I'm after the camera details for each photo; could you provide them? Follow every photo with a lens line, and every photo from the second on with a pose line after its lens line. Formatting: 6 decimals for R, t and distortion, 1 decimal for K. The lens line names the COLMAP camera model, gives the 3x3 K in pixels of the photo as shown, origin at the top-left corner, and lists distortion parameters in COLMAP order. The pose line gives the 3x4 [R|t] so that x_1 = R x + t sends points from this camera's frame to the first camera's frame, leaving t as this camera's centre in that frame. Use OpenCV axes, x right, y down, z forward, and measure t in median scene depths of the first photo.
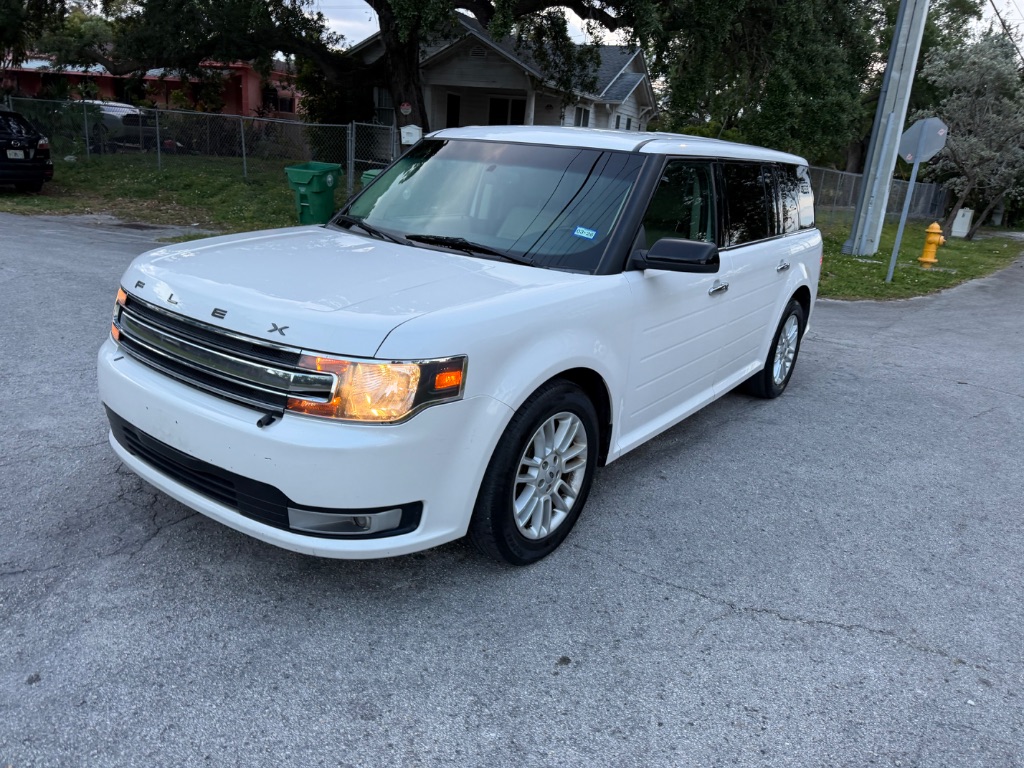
lens RADIAL K [[722.5, 0, 515.2], [0, 722.5, 376.8], [0, 0, 1]] dist [0.024475, -0.027803]
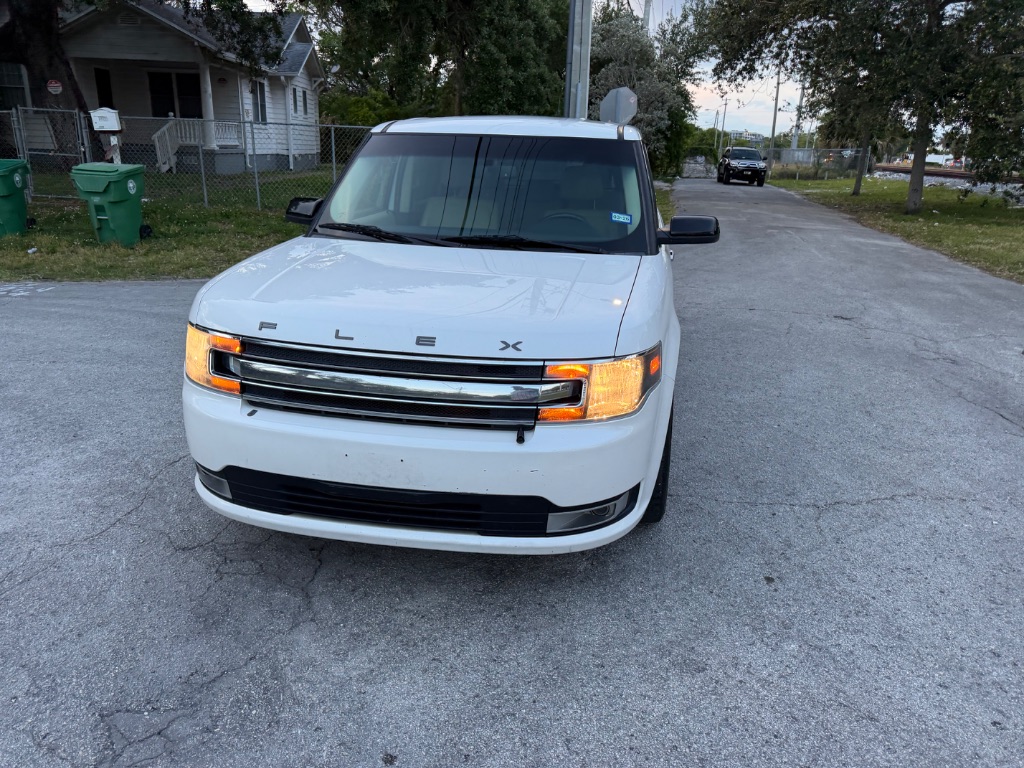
lens RADIAL K [[722.5, 0, 513.4], [0, 722.5, 385.9], [0, 0, 1]] dist [0.024475, -0.027803]
pose [[0.896682, -0.187928, 0.400805, -0.522195], [0.168235, 0.982150, 0.084131, -0.067060], [-0.409461, -0.008010, 0.912293, 0.059879]]
